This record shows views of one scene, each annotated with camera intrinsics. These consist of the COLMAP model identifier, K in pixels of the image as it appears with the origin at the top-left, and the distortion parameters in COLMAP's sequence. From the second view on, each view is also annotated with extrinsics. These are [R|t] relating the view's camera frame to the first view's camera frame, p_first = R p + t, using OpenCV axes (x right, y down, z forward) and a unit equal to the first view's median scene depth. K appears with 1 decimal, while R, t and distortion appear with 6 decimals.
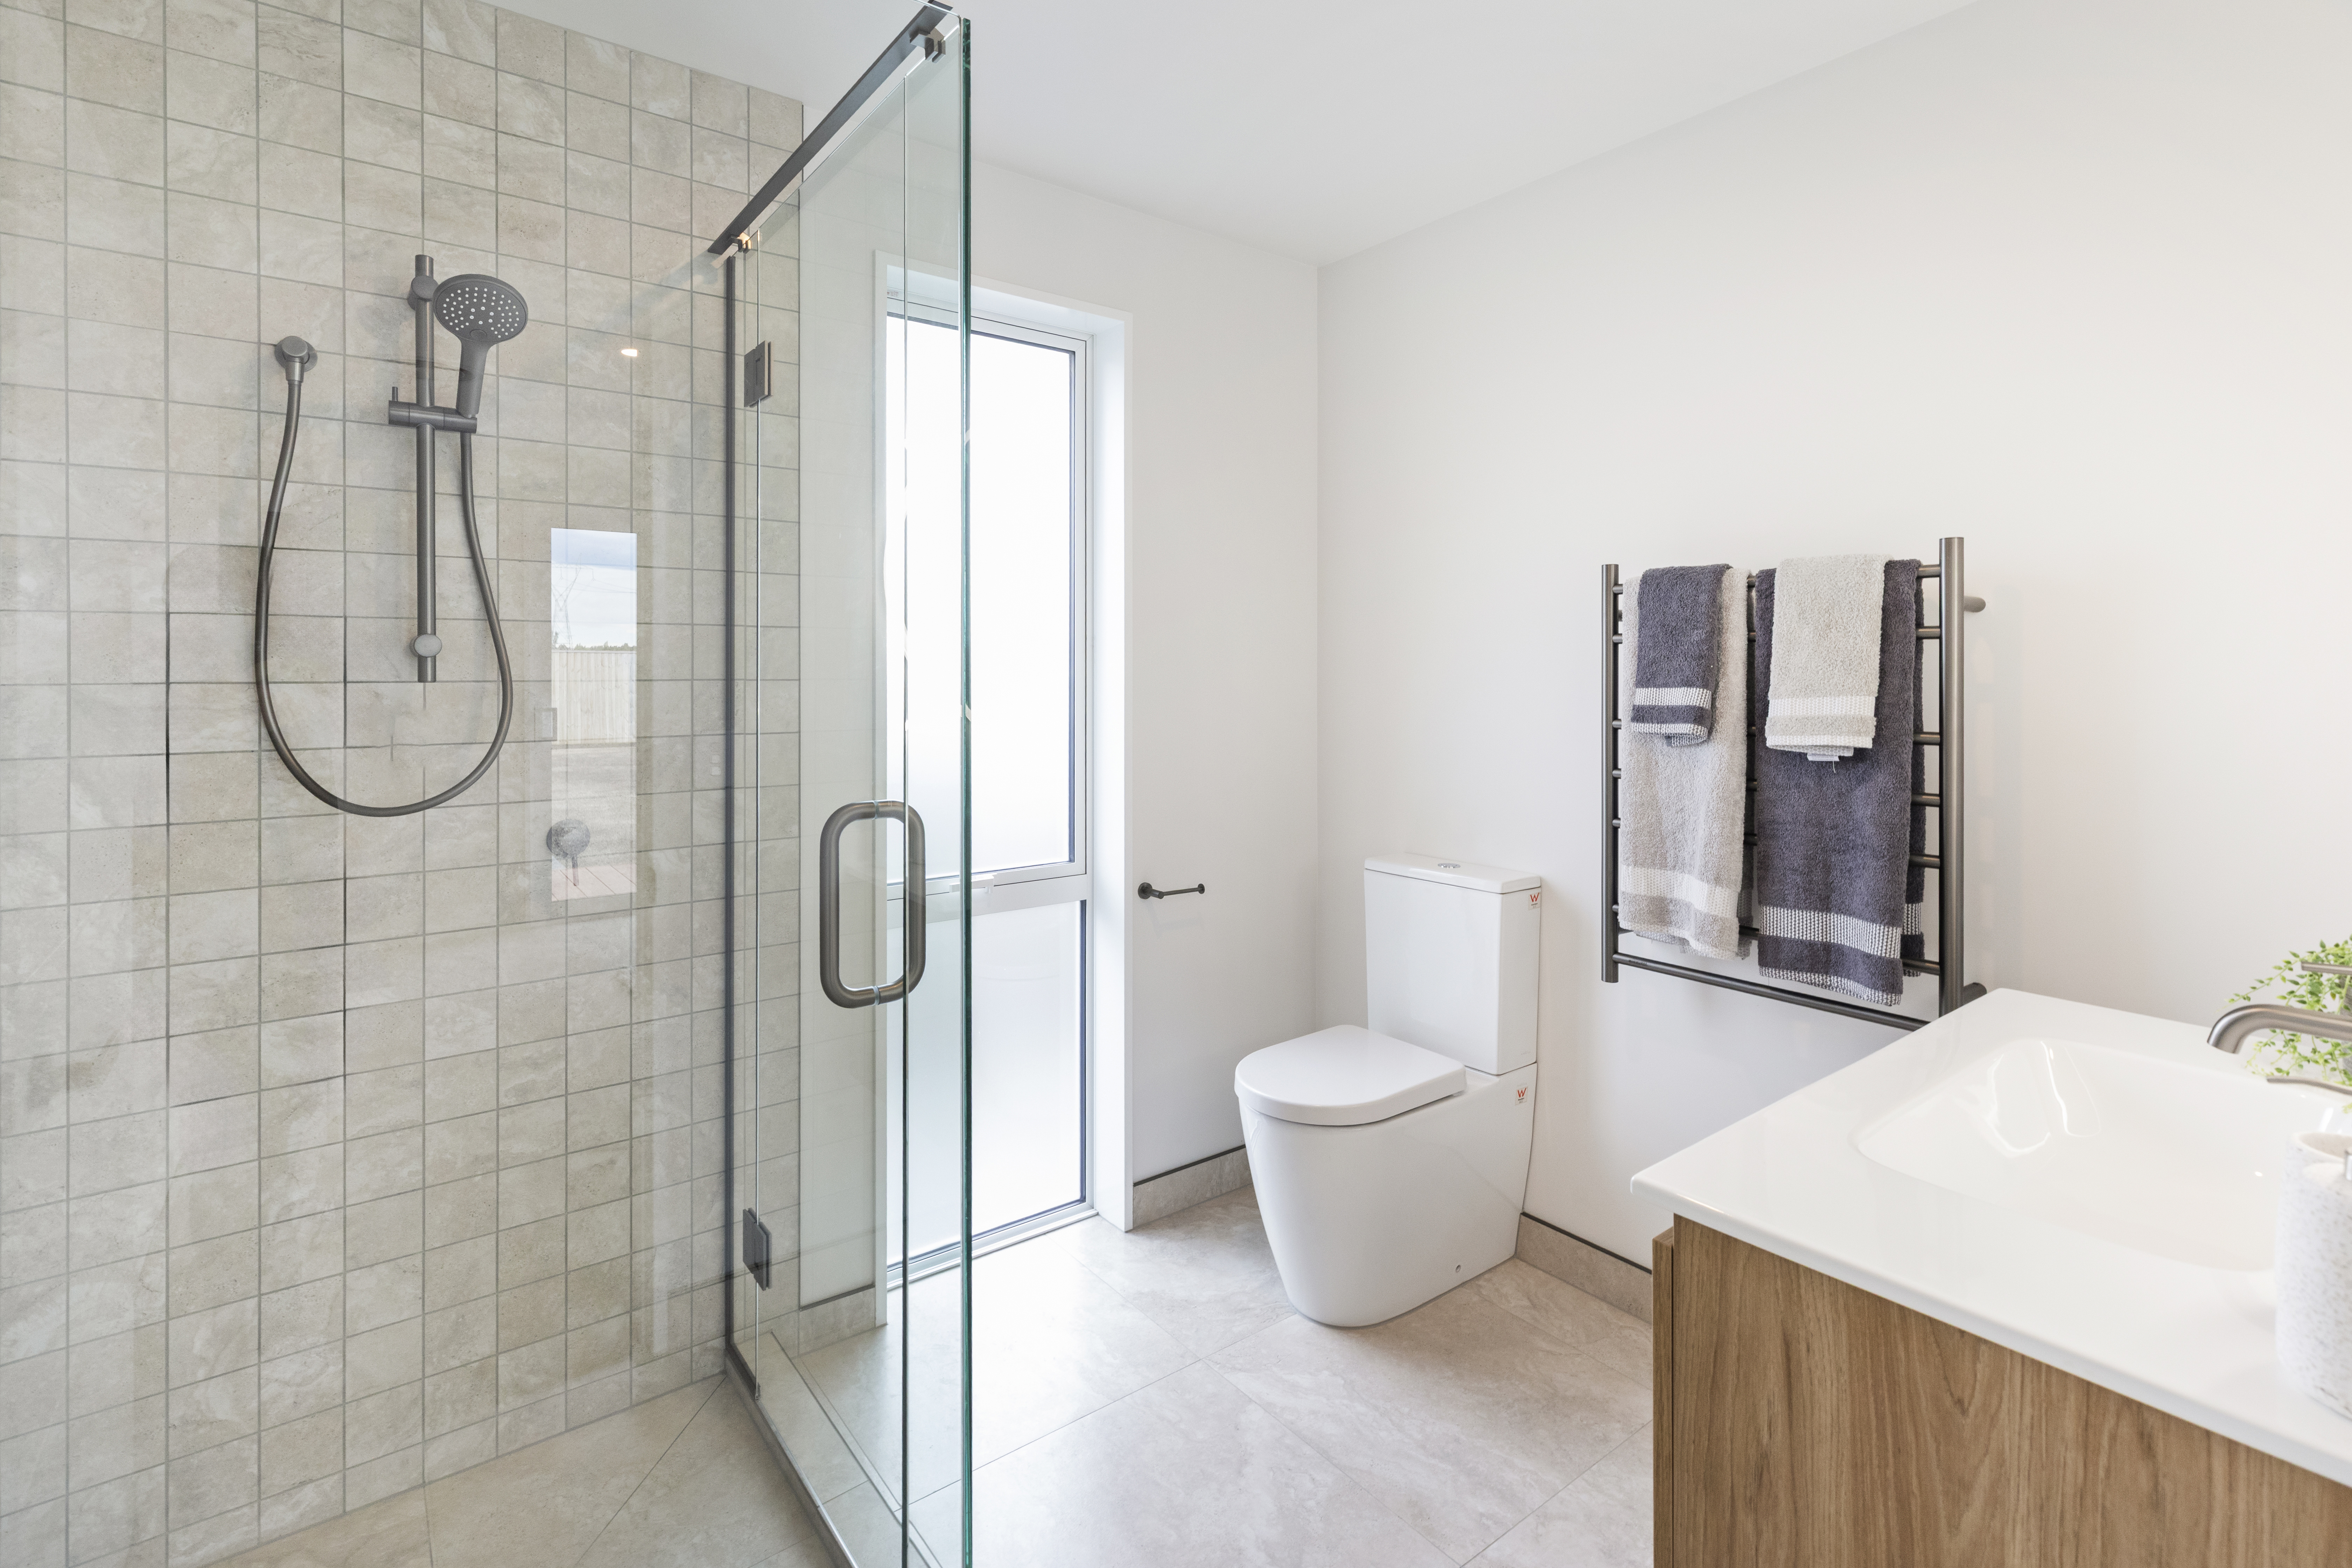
lens RADIAL K [[1080.6, 0, 1145.9], [0, 1080.6, 682.6], [0, 0, 1]] dist [-0.005673, -0.000748]
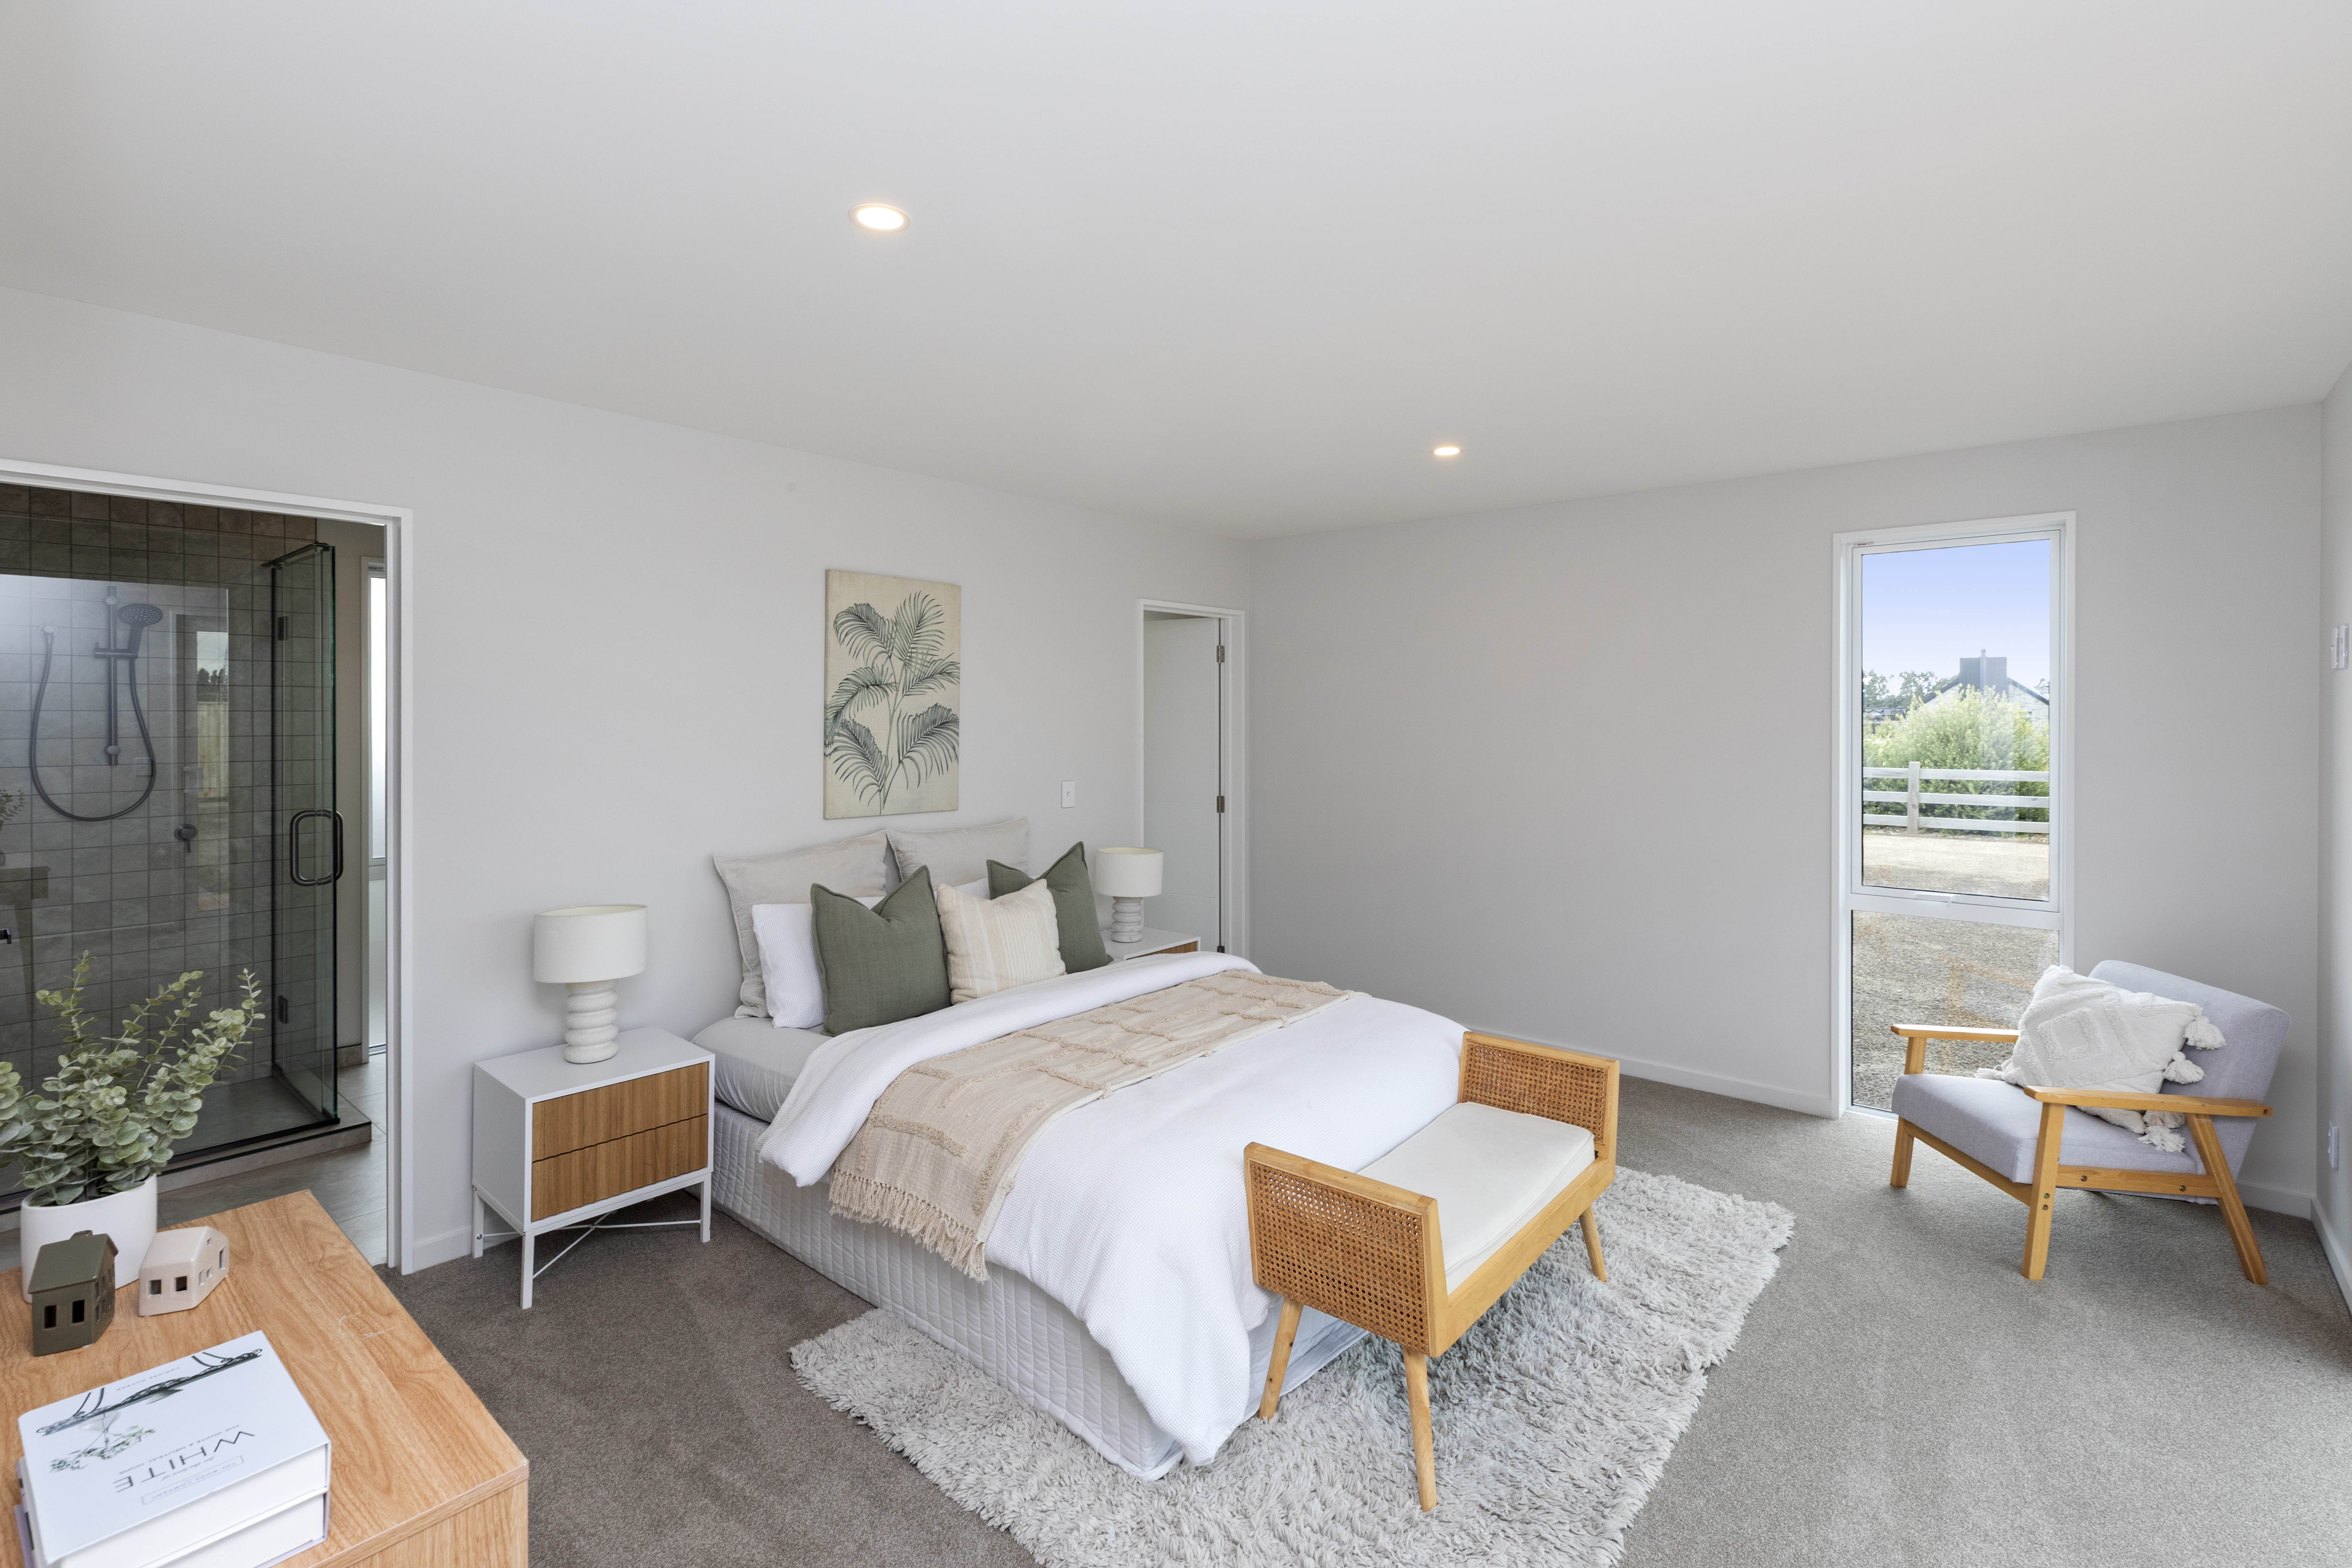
lens RADIAL K [[1080.6, 0, 1196.8], [0, 1080.6, 729.7], [0, 0, 1]] dist [-0.005673, -0.000748]
pose [[0.972737, -0.001929, 0.231902, 1.035805], [0.002038, 0.999998, -0.000229, -0.068008], [-0.231901, 0.000695, 0.972739, -1.736287]]
